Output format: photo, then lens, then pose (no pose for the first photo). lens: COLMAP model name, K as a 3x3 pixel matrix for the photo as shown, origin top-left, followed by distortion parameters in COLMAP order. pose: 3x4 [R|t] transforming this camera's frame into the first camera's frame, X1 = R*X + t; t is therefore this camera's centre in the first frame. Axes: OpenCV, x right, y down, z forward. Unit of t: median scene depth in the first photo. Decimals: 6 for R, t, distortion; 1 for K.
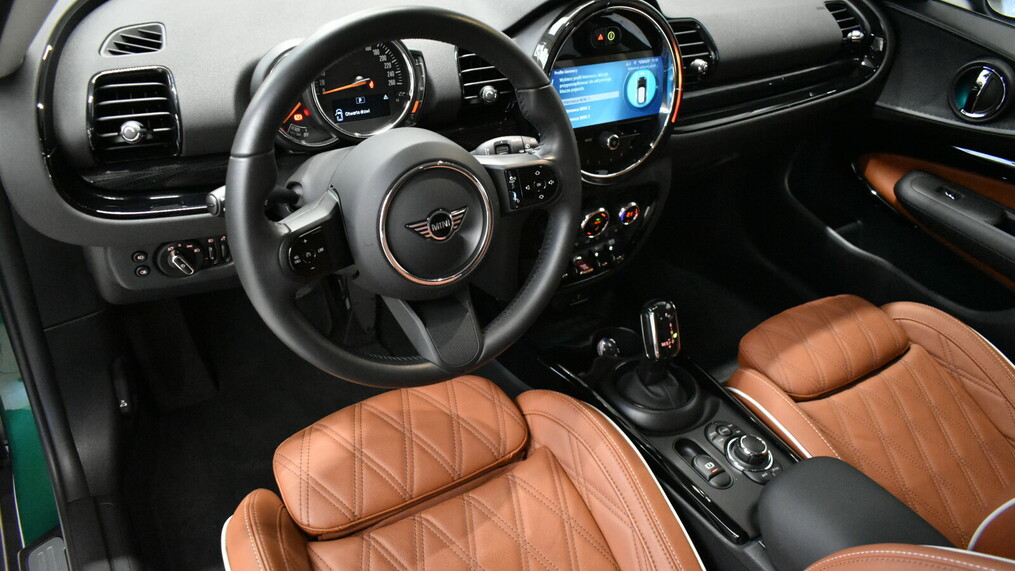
lens RADIAL K [[776.2, 0, 507.5], [0, 776.2, 285.5], [0, 0, 1]] dist [-0.039244, 0.036246]
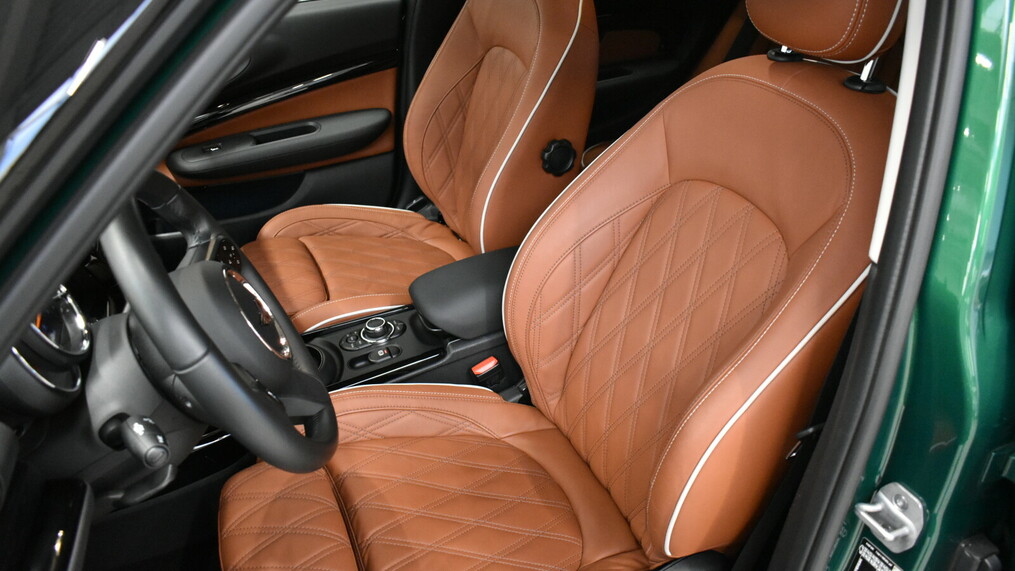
lens RADIAL K [[776.2, 0, 507.5], [0, 776.2, 285.5], [0, 0, 1]] dist [-0.039244, 0.036246]
pose [[0.139477, -0.623126, 0.769584, -0.644619], [0.643454, 0.647769, 0.407875, -0.237837], [-0.752670, 0.438303, 0.491302, 0.132697]]
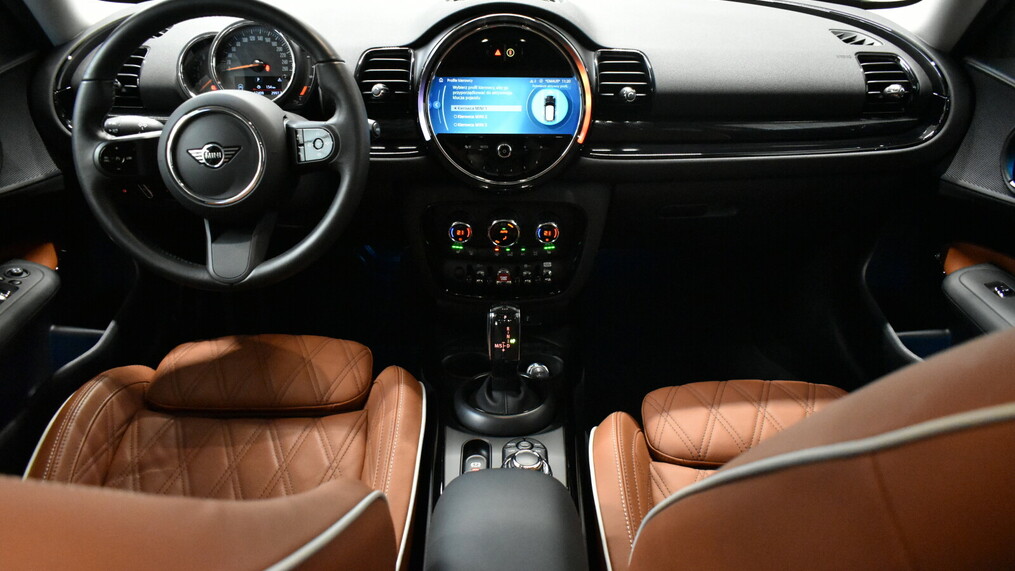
lens RADIAL K [[776.2, 0, 507.5], [0, 776.2, 285.5], [0, 0, 1]] dist [-0.039244, 0.036246]
pose [[0.845467, 0.163855, -0.508269, 0.710810], [-0.244433, 0.964950, -0.095517, 0.093287], [0.474803, 0.204994, 0.855885, 0.132391]]
